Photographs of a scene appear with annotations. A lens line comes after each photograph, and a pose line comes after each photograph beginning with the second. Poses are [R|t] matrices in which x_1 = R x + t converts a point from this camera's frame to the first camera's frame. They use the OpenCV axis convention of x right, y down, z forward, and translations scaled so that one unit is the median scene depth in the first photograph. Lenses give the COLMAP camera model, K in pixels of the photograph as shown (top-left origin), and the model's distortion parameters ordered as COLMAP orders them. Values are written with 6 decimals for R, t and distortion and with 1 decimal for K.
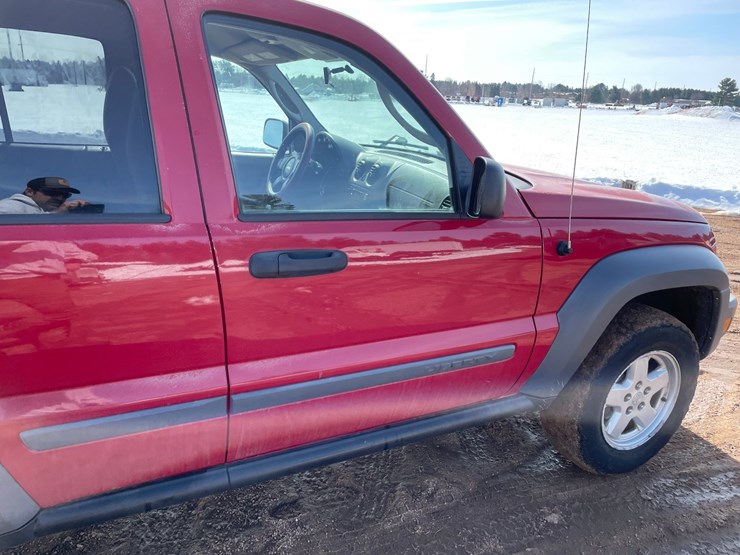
lens RADIAL K [[556.1, 0, 360.9], [0, 556.1, 295.8], [0, 0, 1]] dist [0.083994, -0.106614]
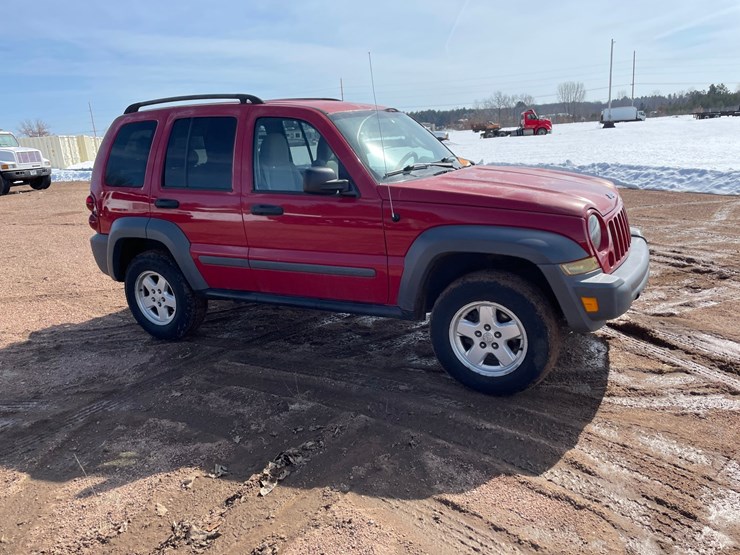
lens RADIAL K [[553.2, 0, 375.3], [0, 553.2, 284.1], [0, 0, 1]] dist [0.087893, -0.110799]
pose [[0.587930, 0.134072, -0.797724, 1.380052], [-0.188421, 0.981741, 0.026132, 0.069485], [0.786661, 0.134944, 0.602457, -0.051554]]
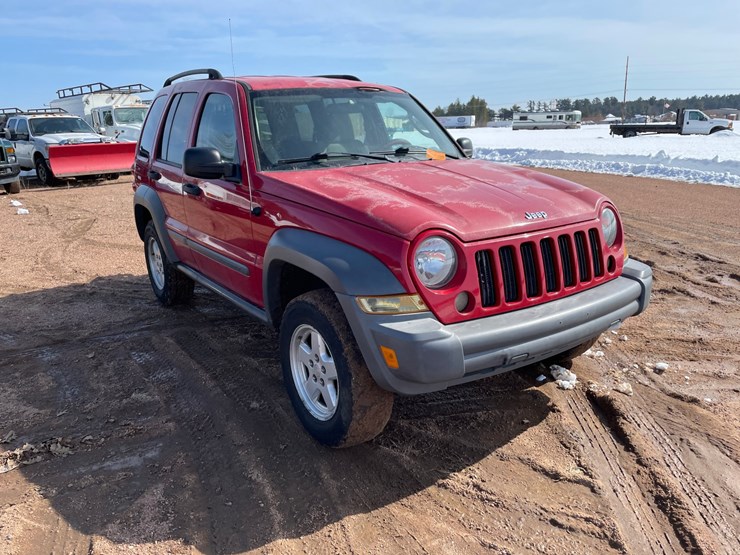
lens RADIAL K [[554.1, 0, 377.8], [0, 554.1, 277.6], [0, 0, 1]] dist [0.086671, -0.108121]
pose [[0.167907, 0.214224, -0.962245, 1.521842], [-0.305823, 0.939264, 0.155743, -0.199484], [0.937166, 0.268127, 0.223223, 0.809180]]
